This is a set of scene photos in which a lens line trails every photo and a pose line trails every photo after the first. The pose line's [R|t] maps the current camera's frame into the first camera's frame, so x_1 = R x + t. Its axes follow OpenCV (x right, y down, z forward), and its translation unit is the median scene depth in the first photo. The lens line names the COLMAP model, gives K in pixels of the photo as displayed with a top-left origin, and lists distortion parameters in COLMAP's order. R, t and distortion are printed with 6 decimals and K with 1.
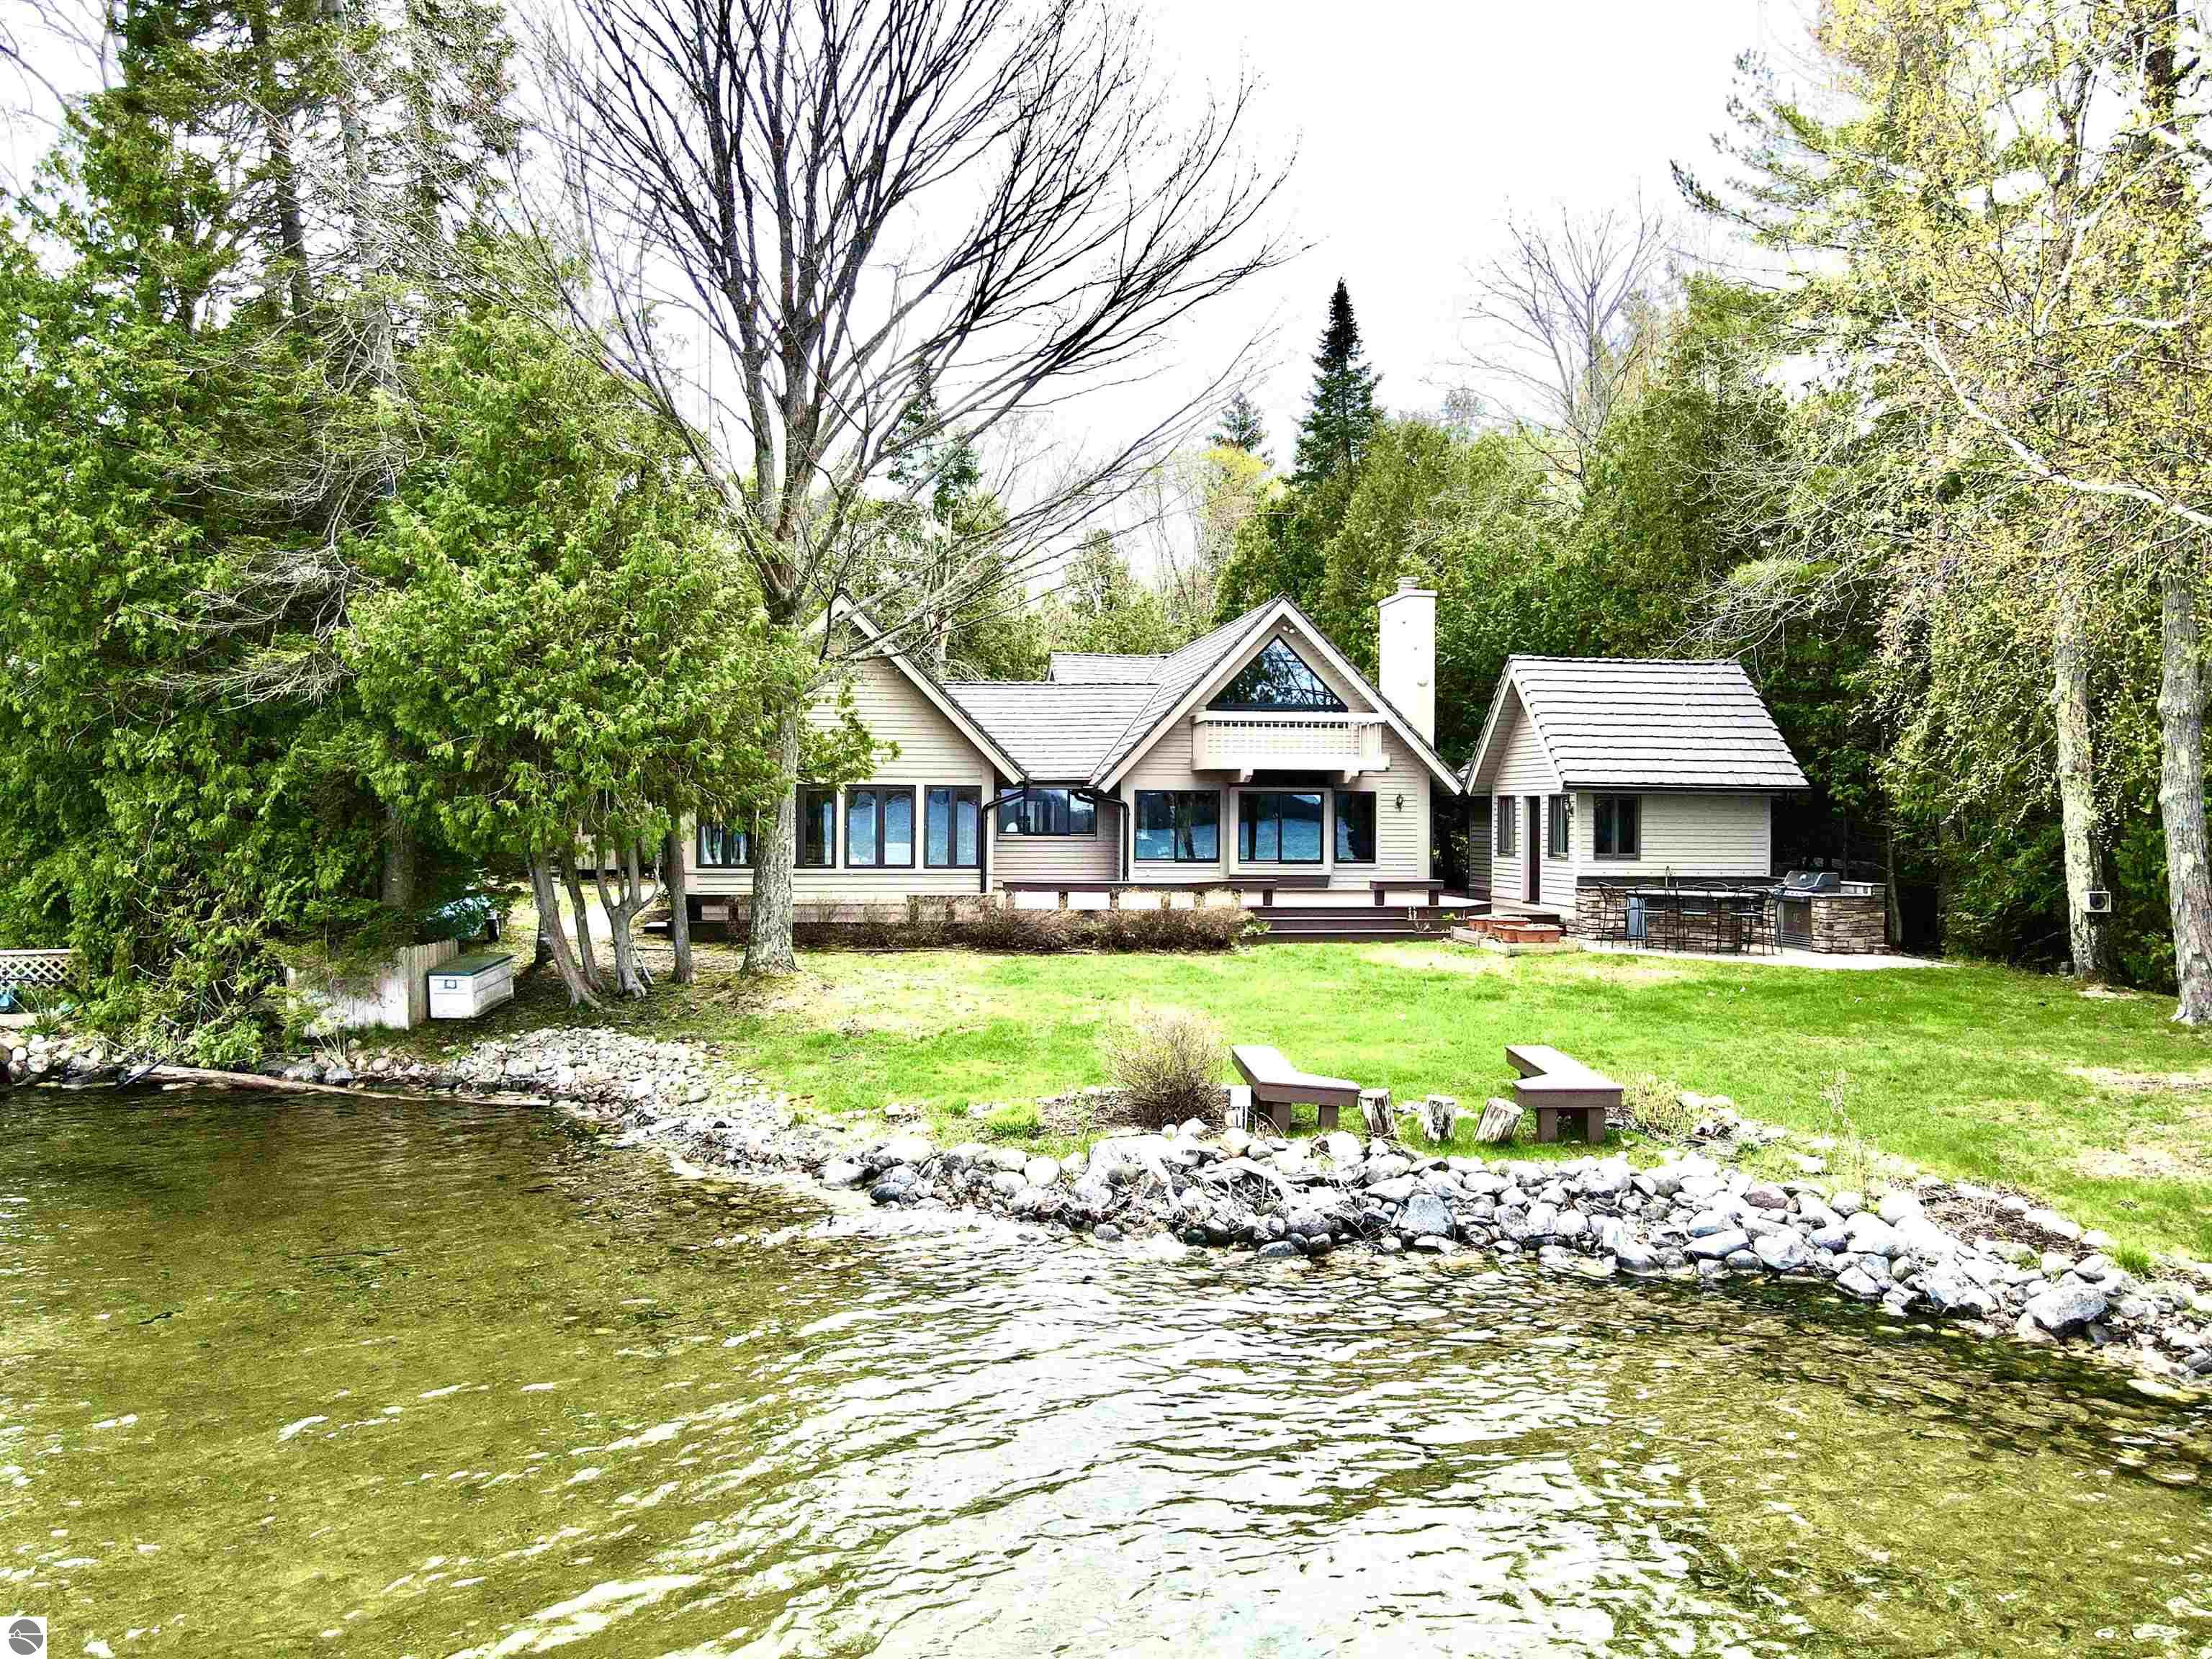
lens RADIAL K [[1551.0, 0, 1067.1], [0, 1551.0, 835.2], [0, 0, 1]] dist [-0.141313, 0.352492]
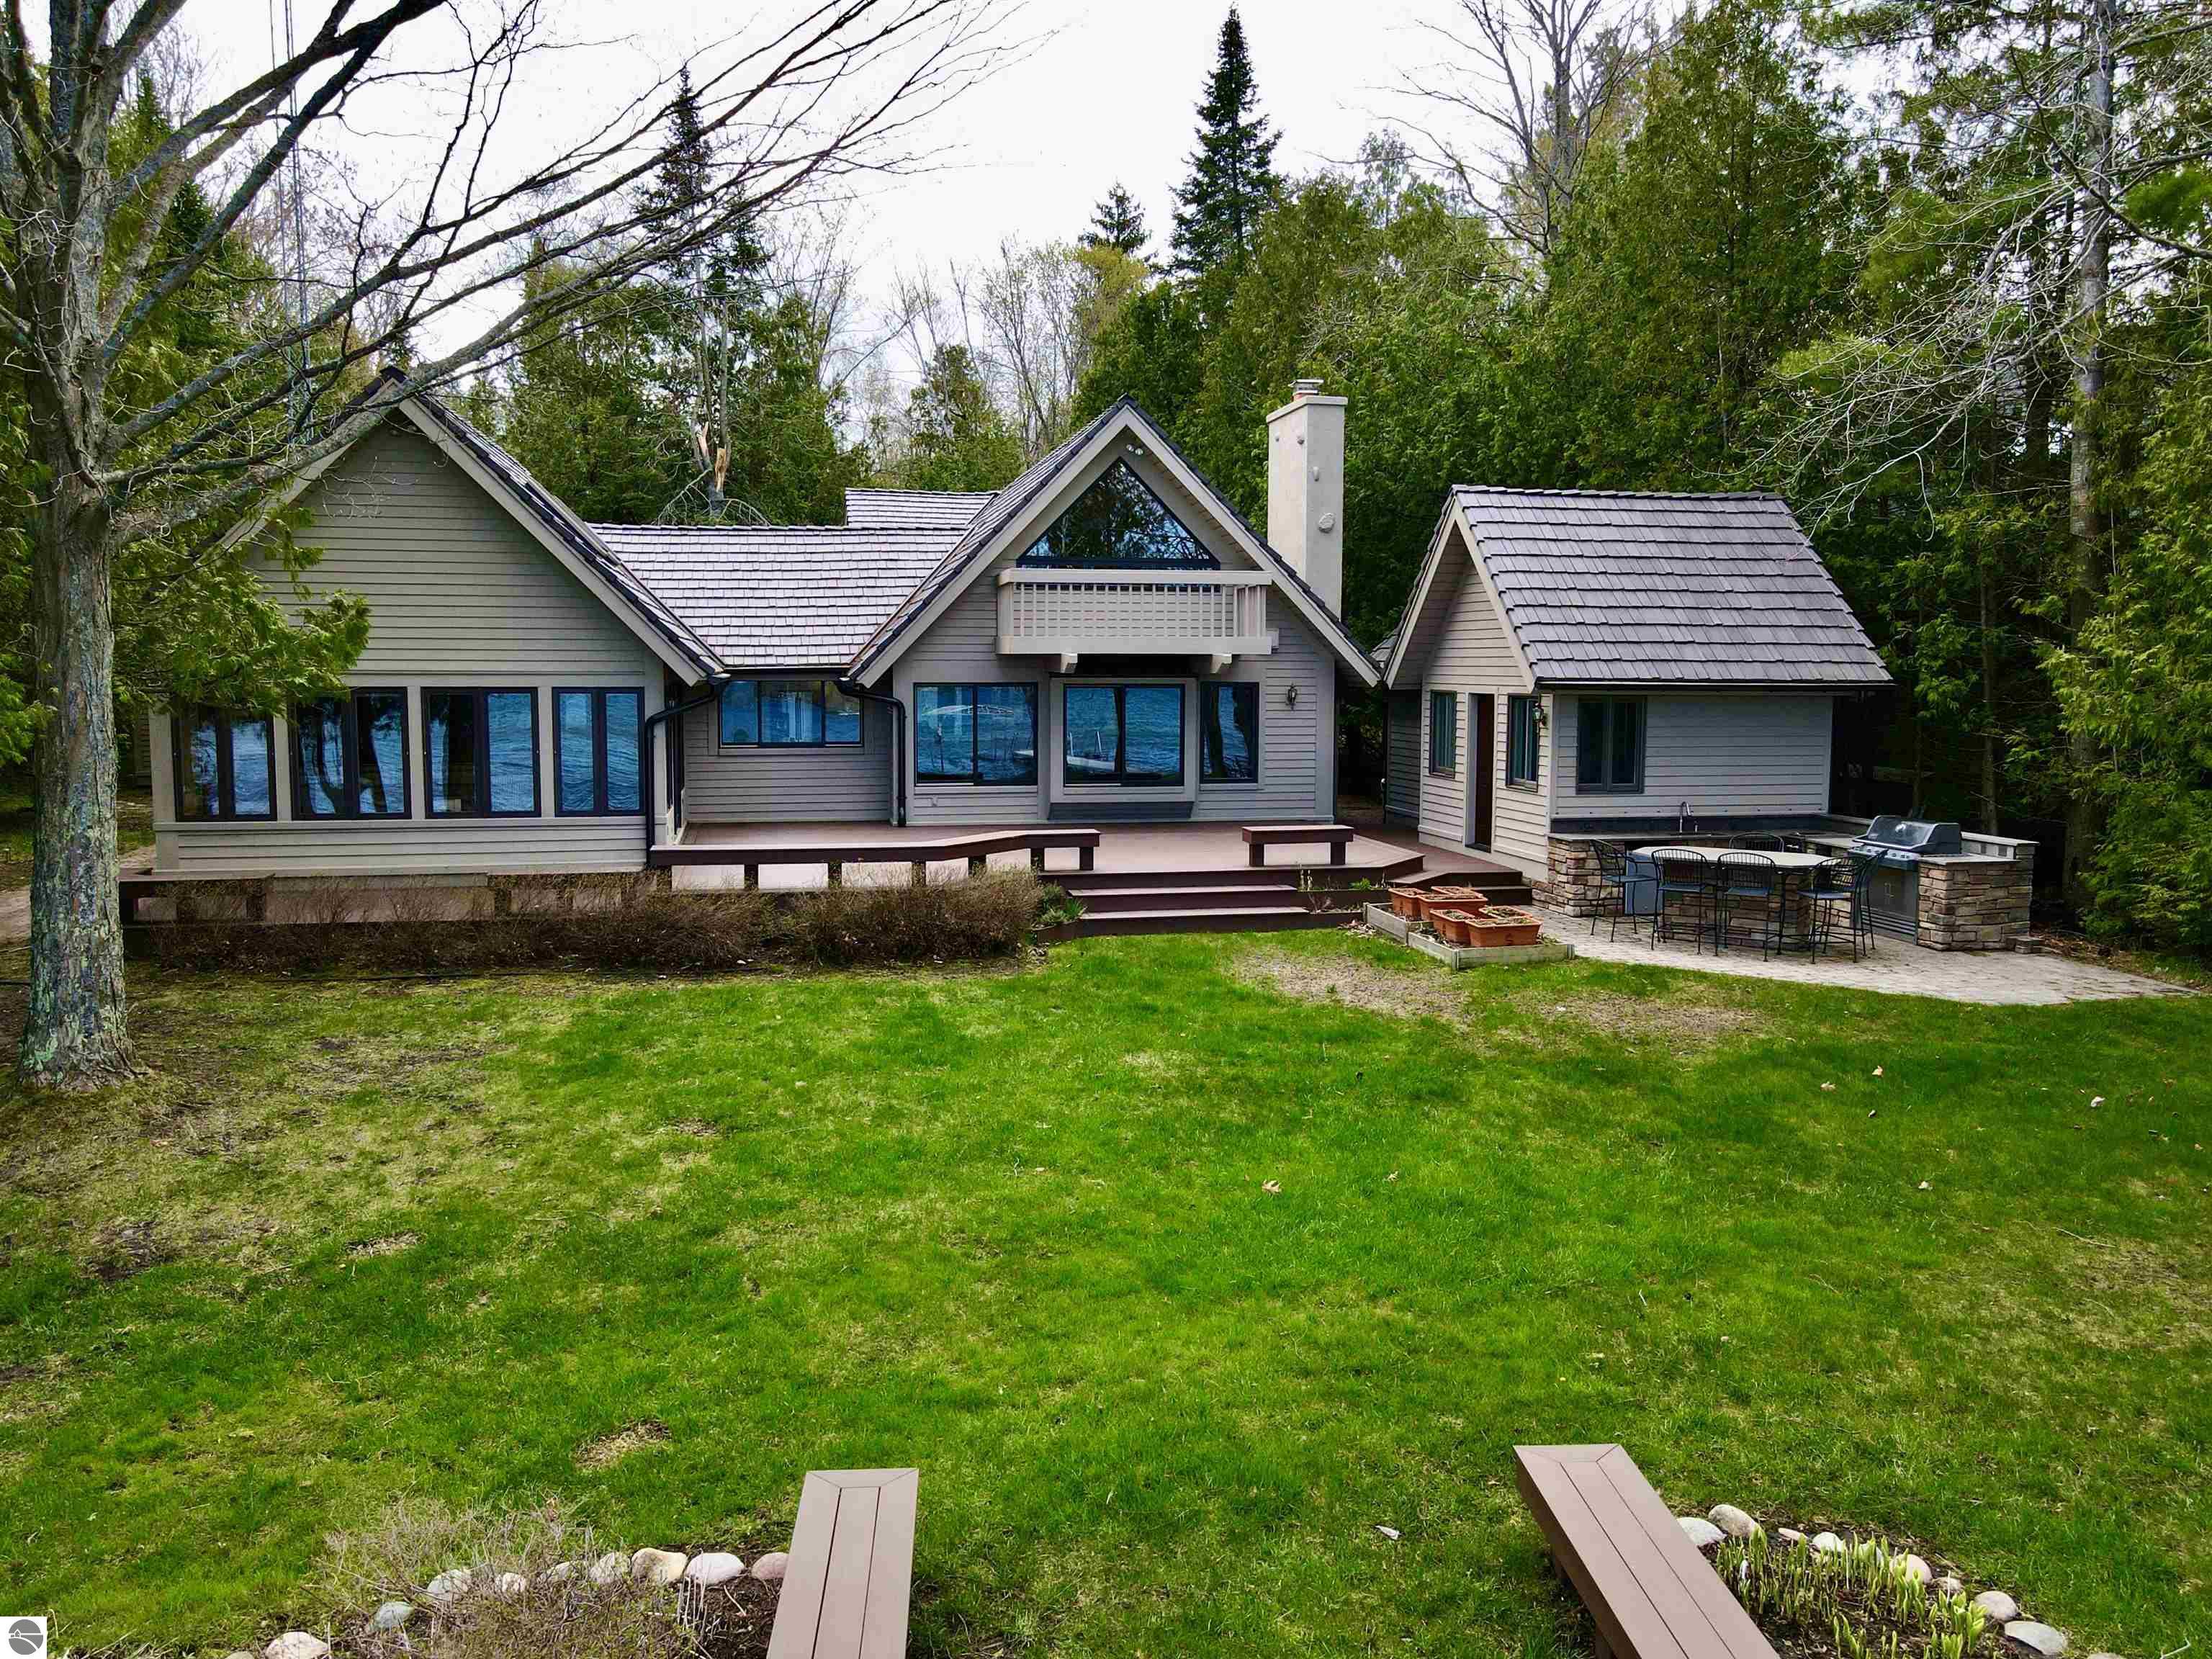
lens RADIAL K [[1567.7, 0, 1076.6], [0, 1567.7, 820.6], [0, 0, 1]] dist [-0.053702, 0.172996]
pose [[0.997725, -0.009434, 0.066753, 0.071805], [0.003724, 0.996362, 0.085138, -0.027988], [-0.067313, -0.084696, 0.994131, 0.300484]]
